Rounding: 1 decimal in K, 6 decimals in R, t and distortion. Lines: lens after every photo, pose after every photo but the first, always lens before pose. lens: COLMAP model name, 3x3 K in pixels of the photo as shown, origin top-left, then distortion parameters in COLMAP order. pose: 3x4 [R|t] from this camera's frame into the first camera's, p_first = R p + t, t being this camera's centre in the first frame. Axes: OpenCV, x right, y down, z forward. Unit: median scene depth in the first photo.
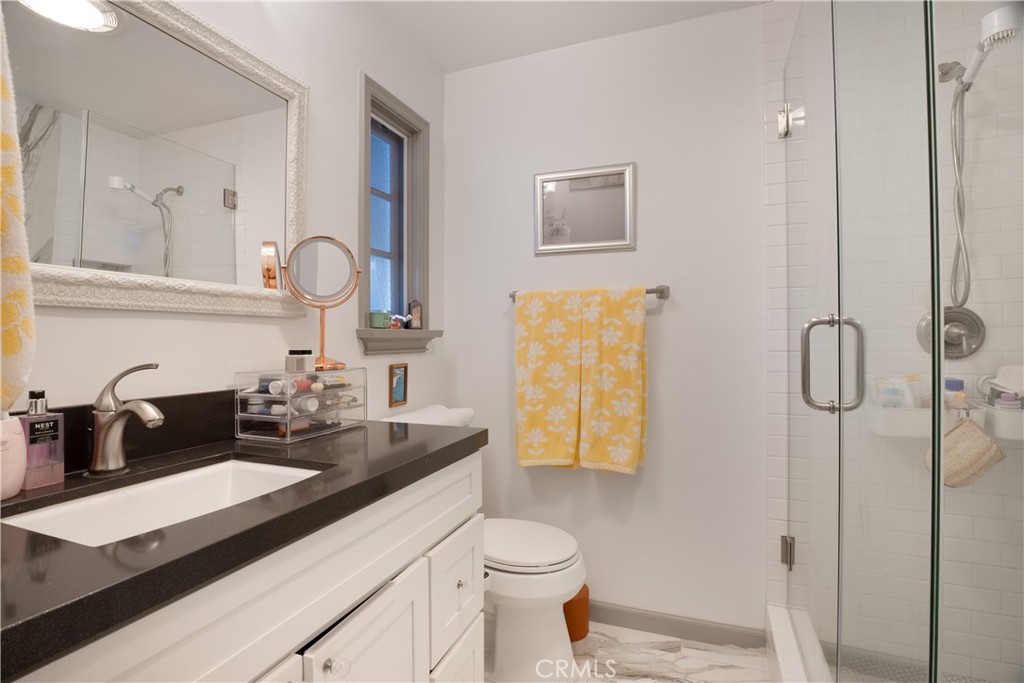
lens RADIAL K [[487.1, 0, 525.9], [0, 487.1, 340.3], [0, 0, 1]] dist [-0.025030, 0.007636]
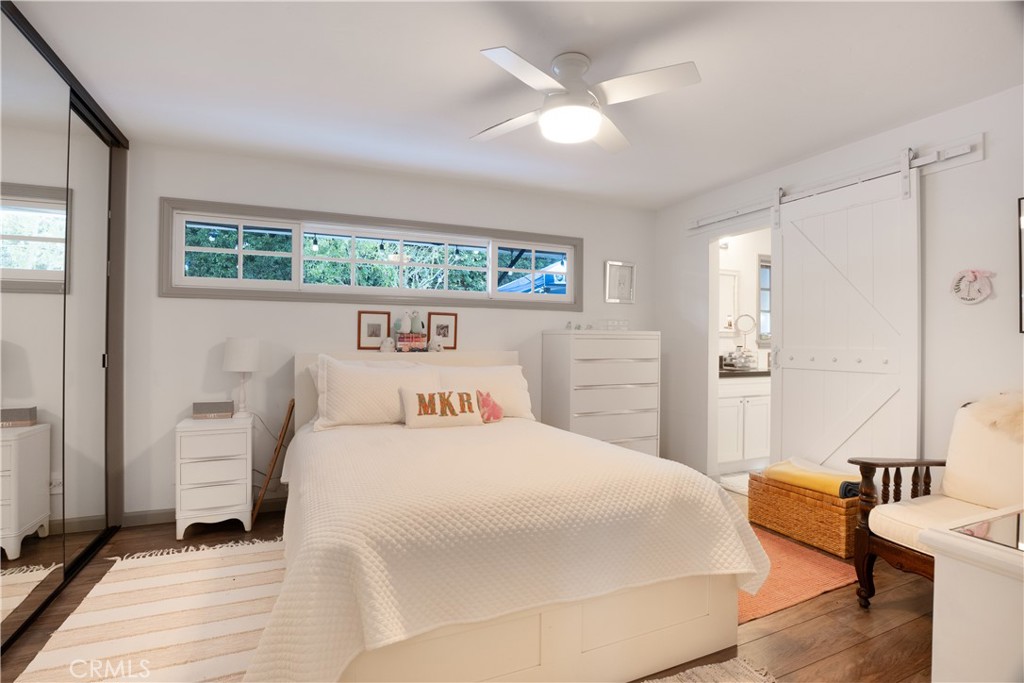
lens RADIAL K [[487.1, 0, 502.5], [0, 487.1, 338.7], [0, 0, 1]] dist [-0.025030, 0.007636]
pose [[0.678451, -0.001844, -0.734644, 0.731091], [-0.004990, 0.999962, -0.007118, -0.000764], [0.734629, 0.008495, 0.678416, -2.021139]]
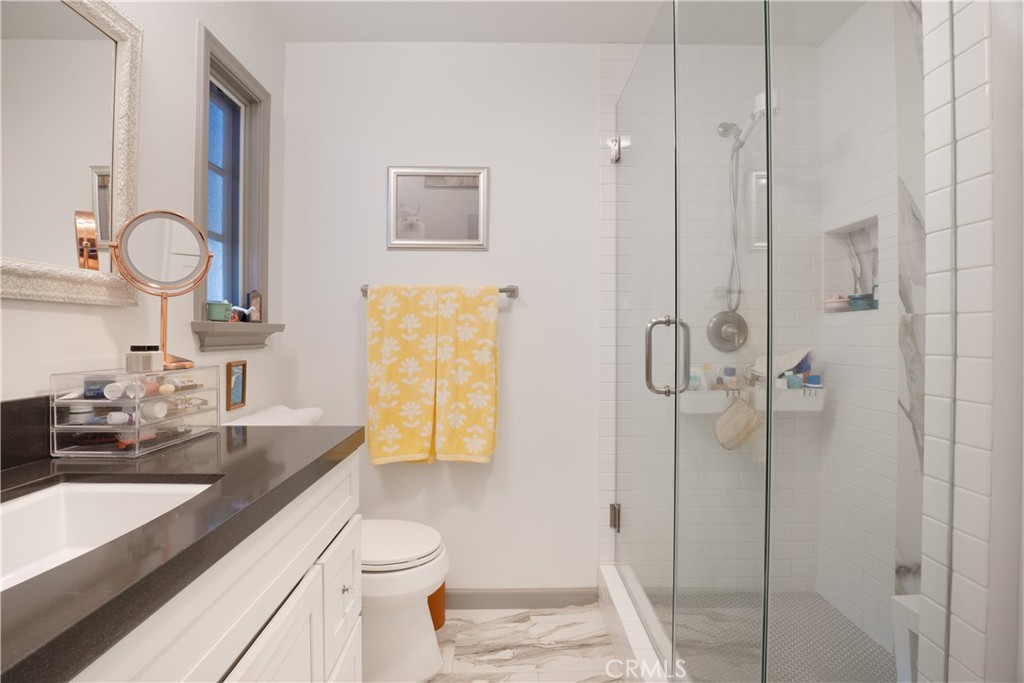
lens RADIAL K [[487.1, 0, 517.4], [0, 487.1, 339.2], [0, 0, 1]] dist [-0.025030, 0.007636]
pose [[0.930144, 0.003185, 0.367182, -0.115411], [-0.005536, 0.999970, 0.005350, 0.000576], [-0.367154, -0.007009, 0.930134, -0.008485]]
